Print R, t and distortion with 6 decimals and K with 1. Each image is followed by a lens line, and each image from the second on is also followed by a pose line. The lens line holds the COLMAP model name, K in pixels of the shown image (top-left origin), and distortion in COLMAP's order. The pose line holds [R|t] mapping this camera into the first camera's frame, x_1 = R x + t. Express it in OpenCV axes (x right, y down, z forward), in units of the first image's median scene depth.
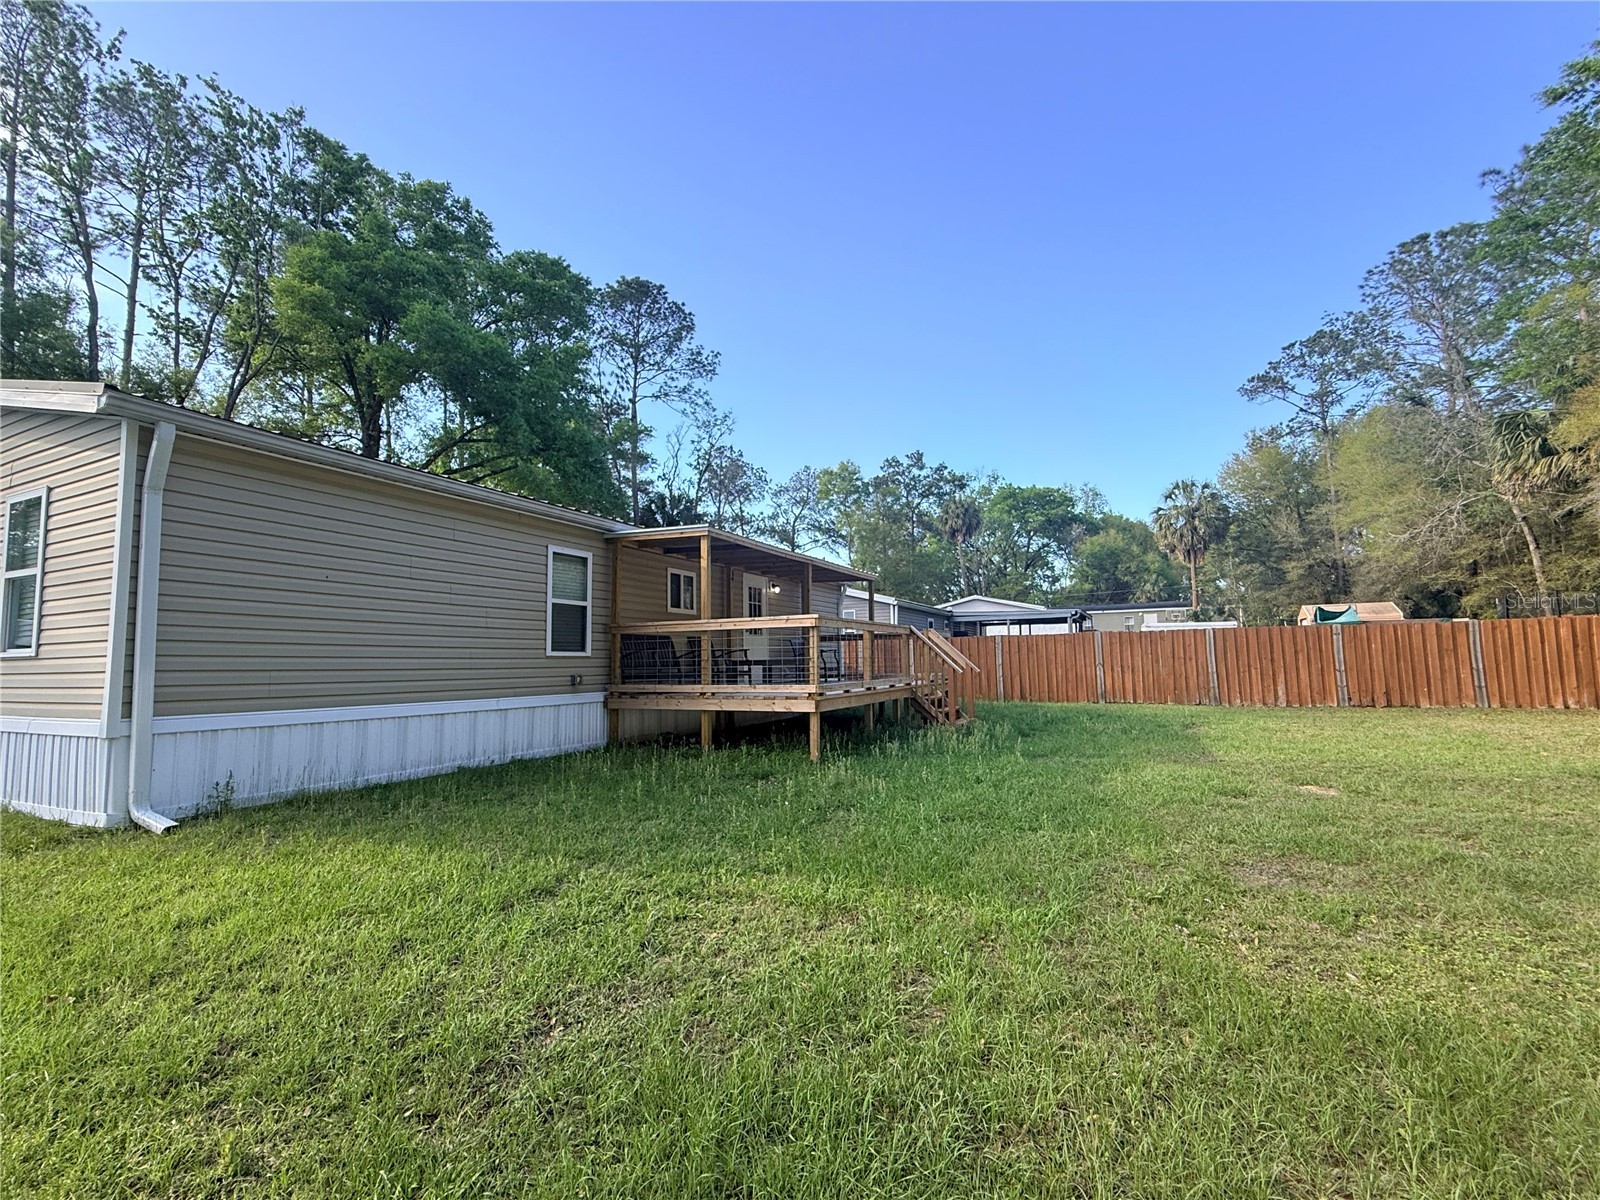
lens RADIAL K [[720.4, 0, 802.6], [0, 720.4, 595.8], [0, 0, 1]] dist [0.020201, -0.011839]
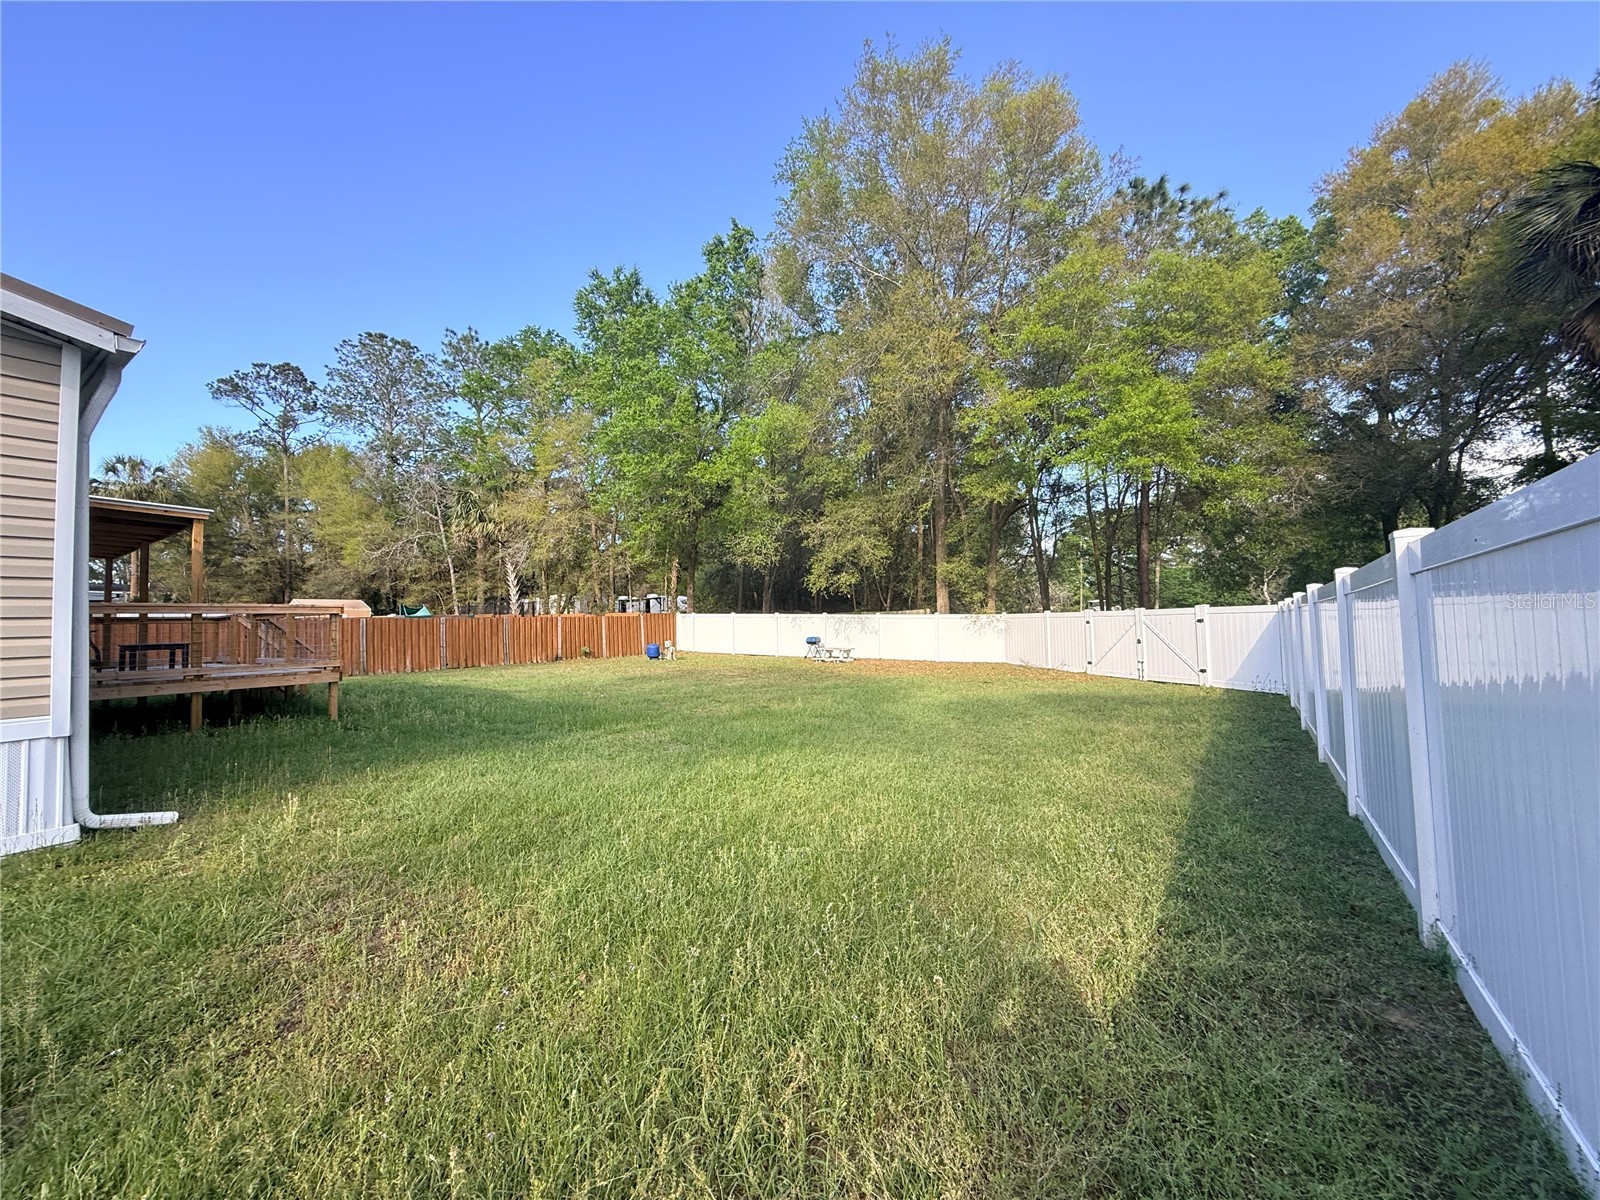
lens RADIAL K [[638.5, 0, 798.3], [0, 638.5, 595.1], [0, 0, 1]] dist [-0.001003, -0.000115]
pose [[0.151087, 0.057193, 0.986865, -0.193376], [-0.066314, 0.996662, -0.047608, 0.001955], [-0.986294, -0.058250, 0.154376, 0.008414]]
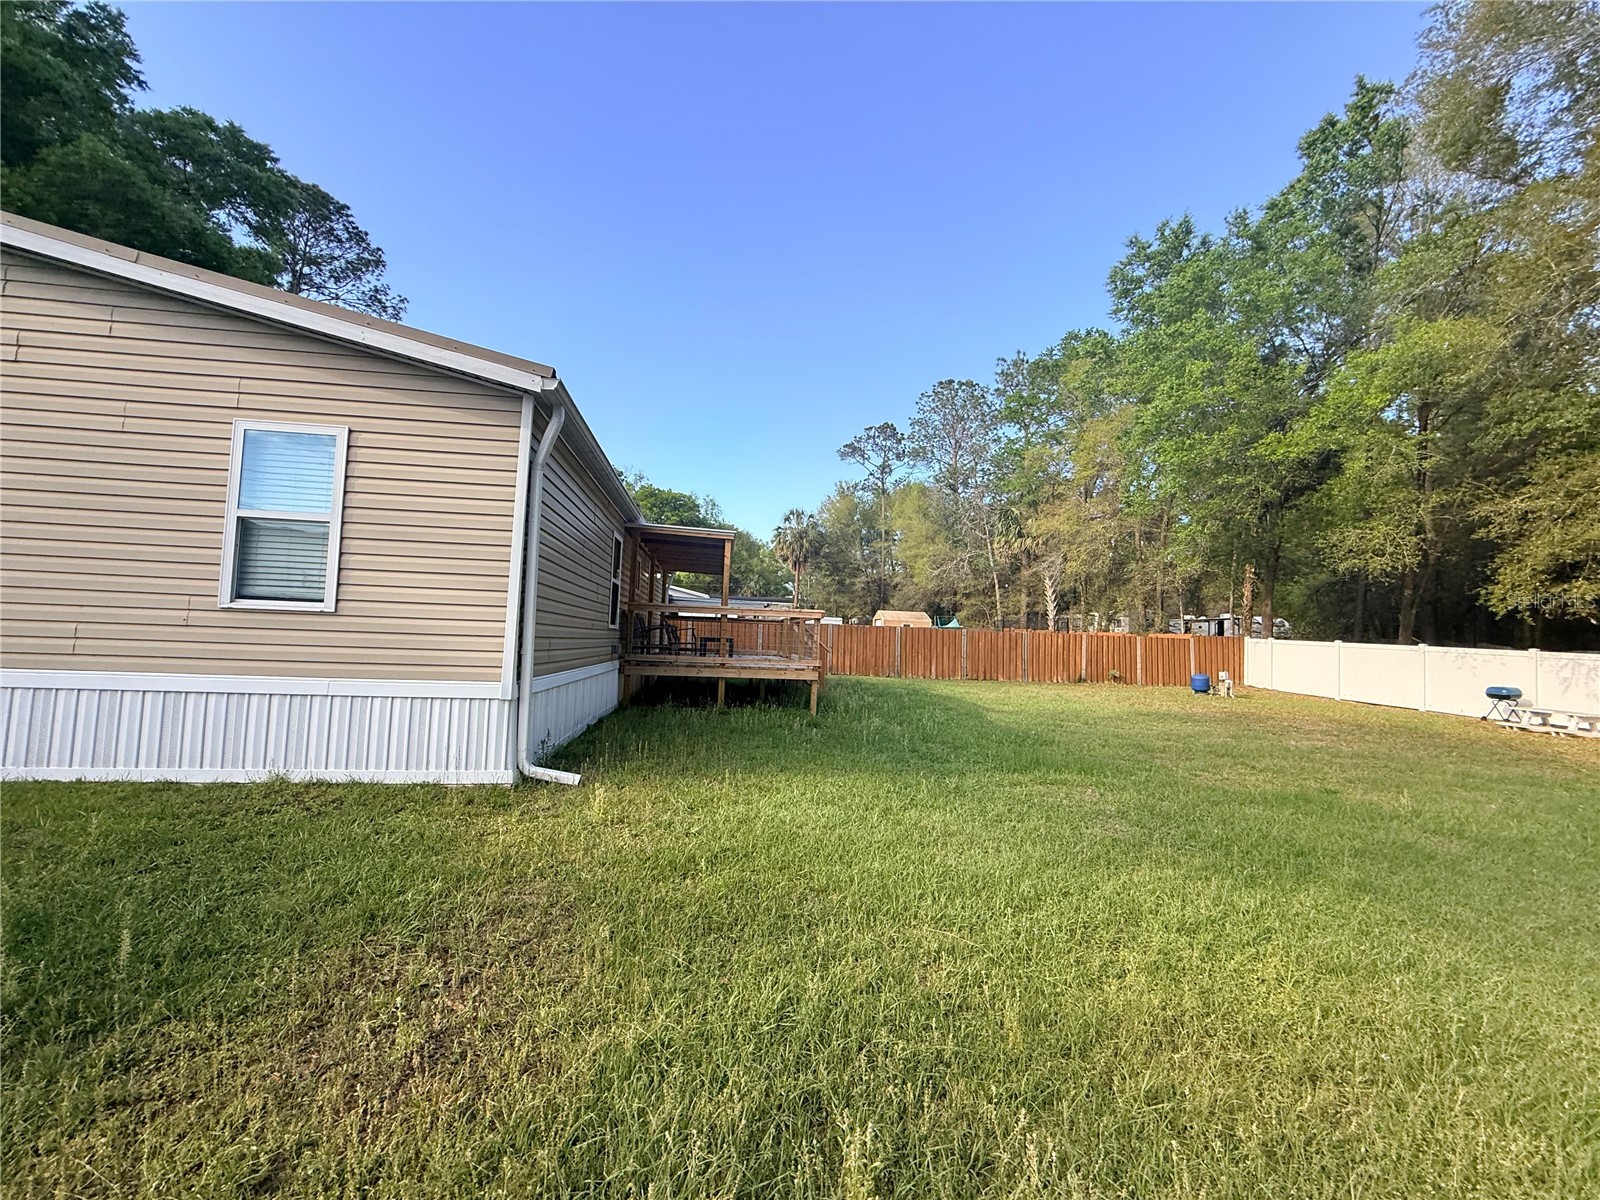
lens RADIAL K [[634.7, 0, 790.8], [0, 634.7, 602.6], [0, 0, 1]] dist [0.000296, 0.000045]
pose [[0.837935, 0.078682, 0.540069, -0.139350], [-0.101204, 0.994792, 0.012092, 0.000388], [-0.536305, -0.064789, 0.841534, 0.000918]]
